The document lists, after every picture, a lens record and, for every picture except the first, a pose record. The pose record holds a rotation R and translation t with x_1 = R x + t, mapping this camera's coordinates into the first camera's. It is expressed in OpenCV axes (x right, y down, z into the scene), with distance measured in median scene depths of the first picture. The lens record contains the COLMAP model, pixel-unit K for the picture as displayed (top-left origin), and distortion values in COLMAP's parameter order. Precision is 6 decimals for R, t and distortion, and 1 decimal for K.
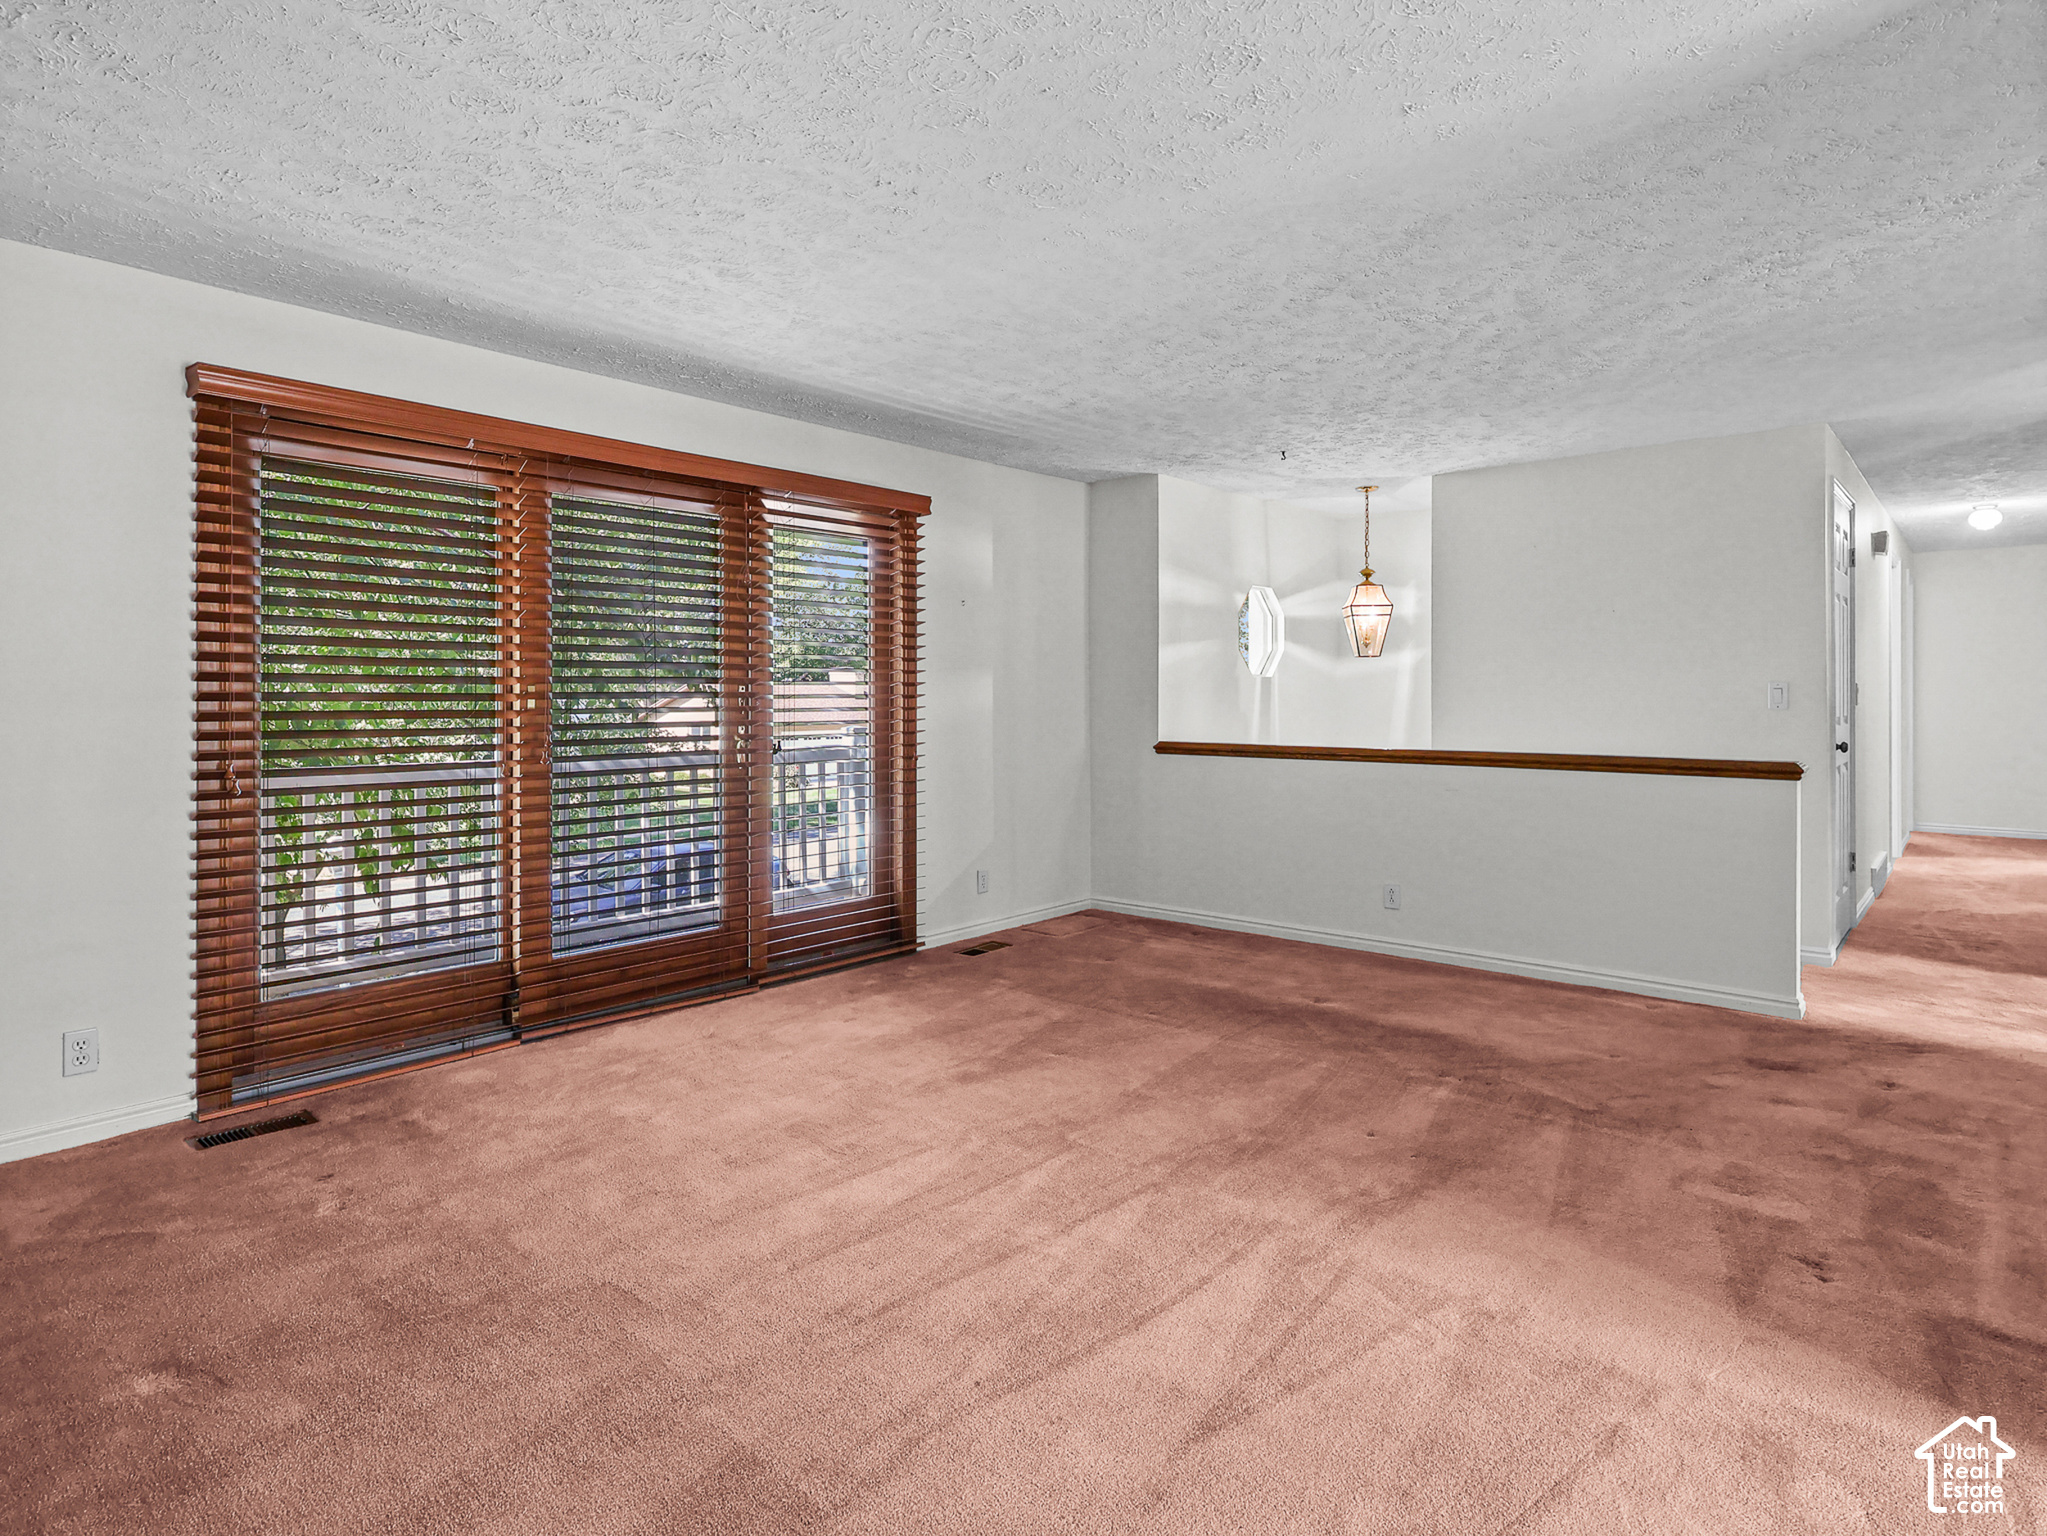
lens RADIAL K [[1134.8, 0, 1021.2], [0, 1134.8, 677.3], [0, 0, 1]] dist [-0.000749, -0.000792]
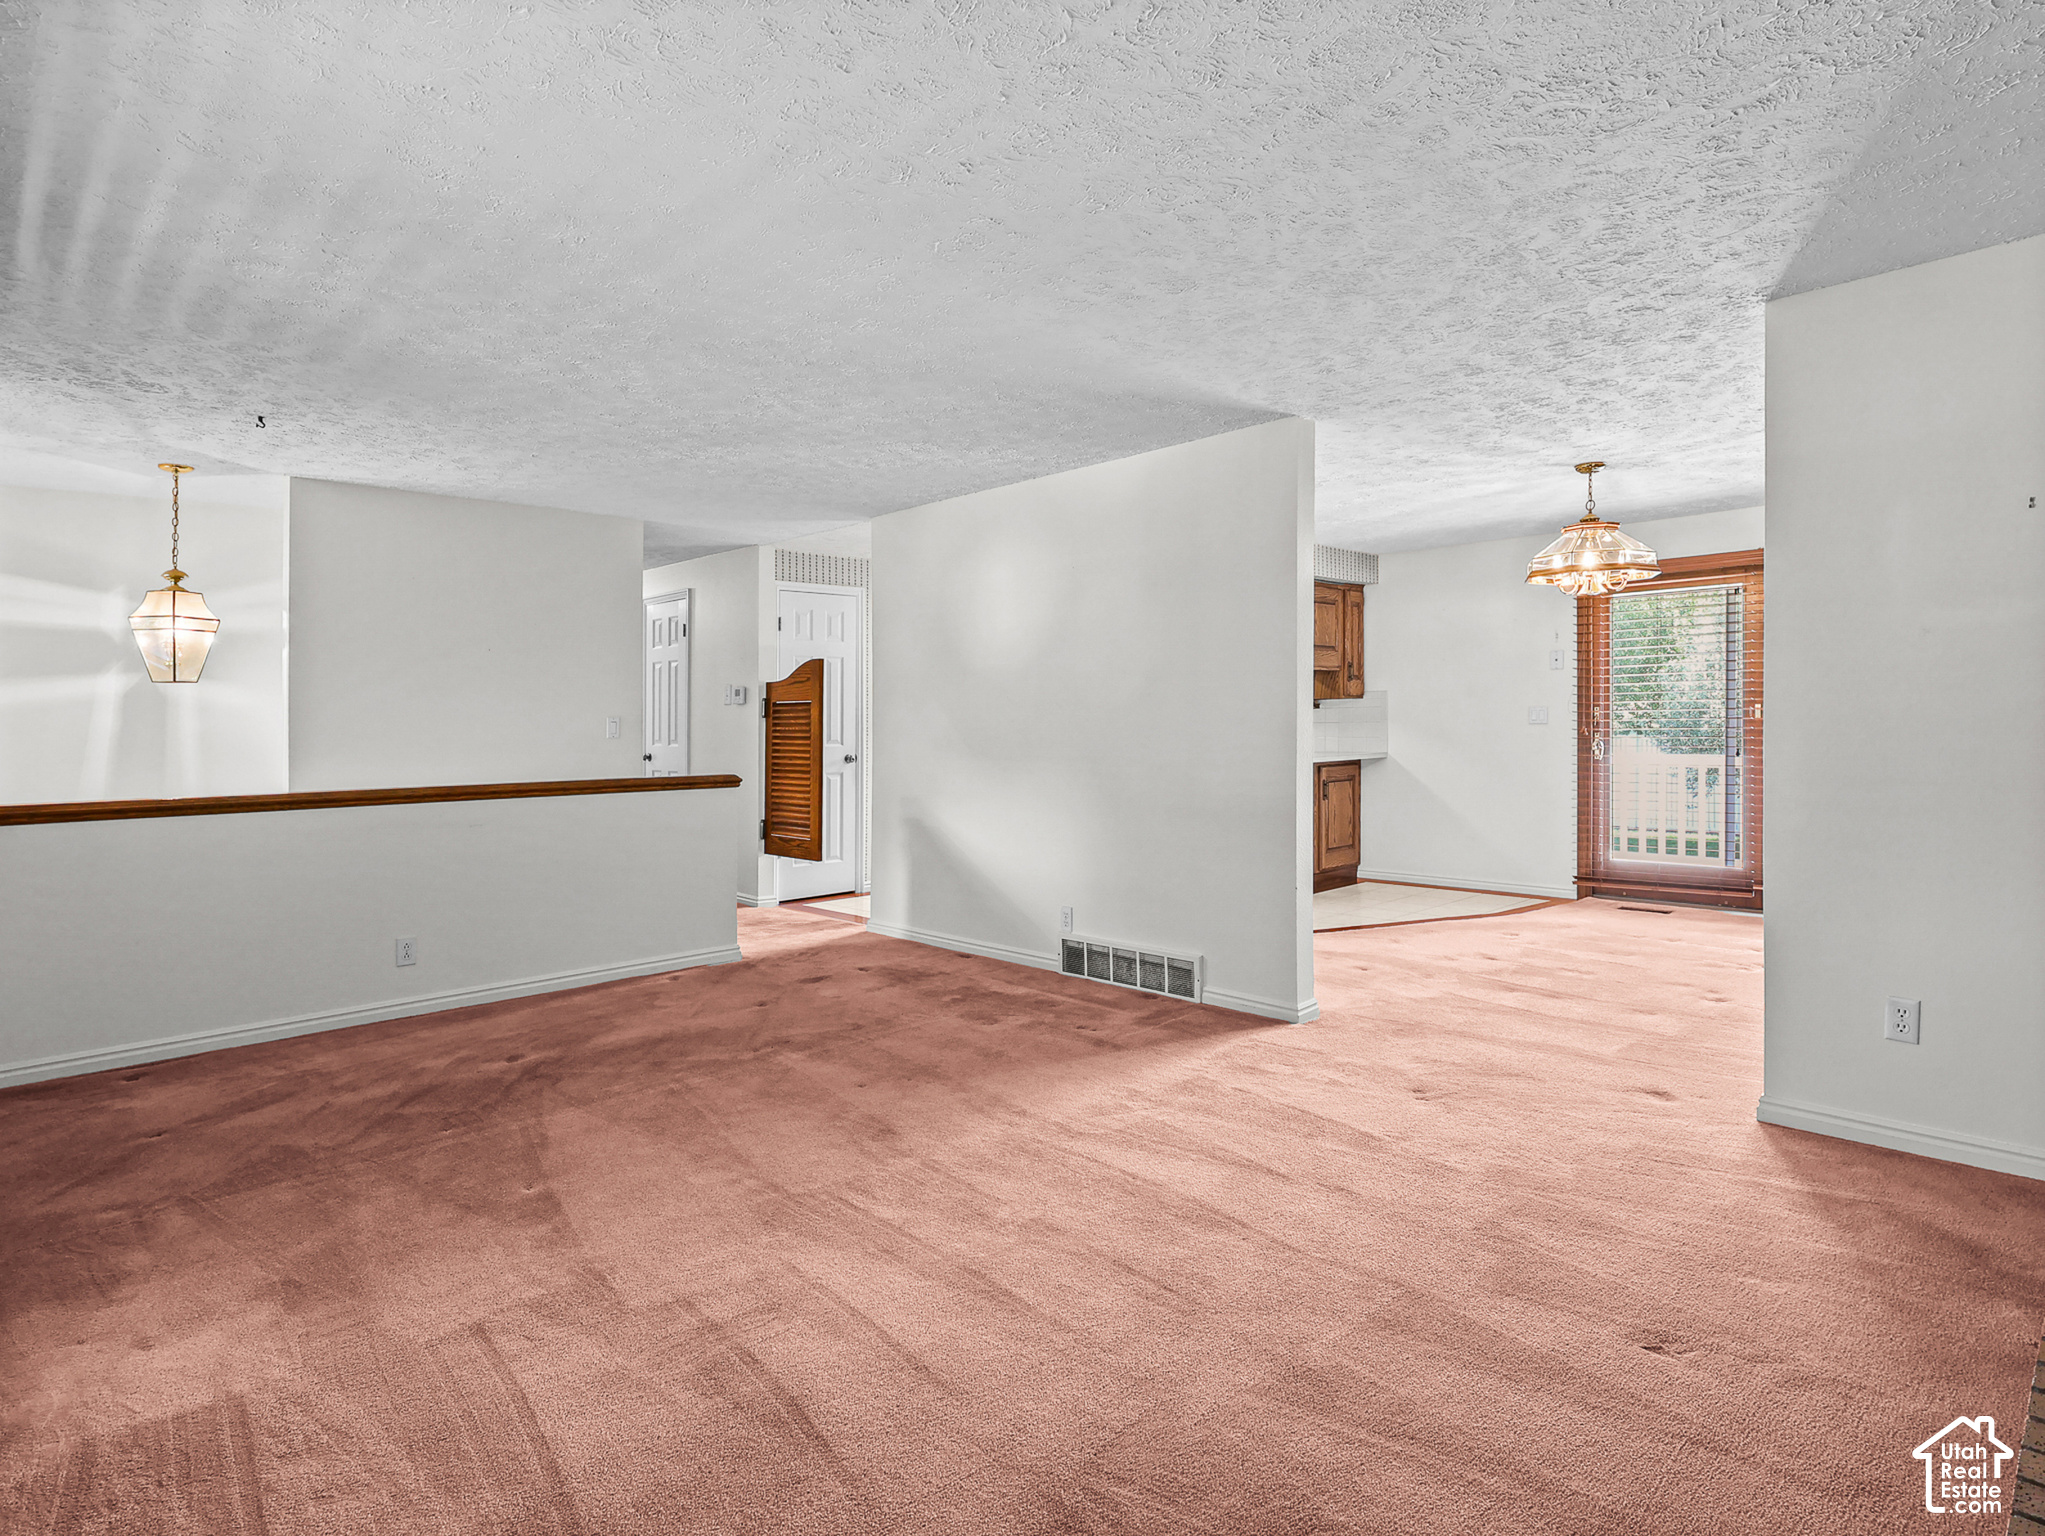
lens RADIAL K [[1092.4, 0, 1030.7], [0, 1092.4, 714.9], [0, 0, 1]] dist [0.000336, 0.000467]
pose [[0.071299, 0.008447, 0.997419, -0.853762], [-0.006135, 0.999949, -0.008030, 0.015010], [-0.997436, -0.005547, 0.071347, 0.745159]]
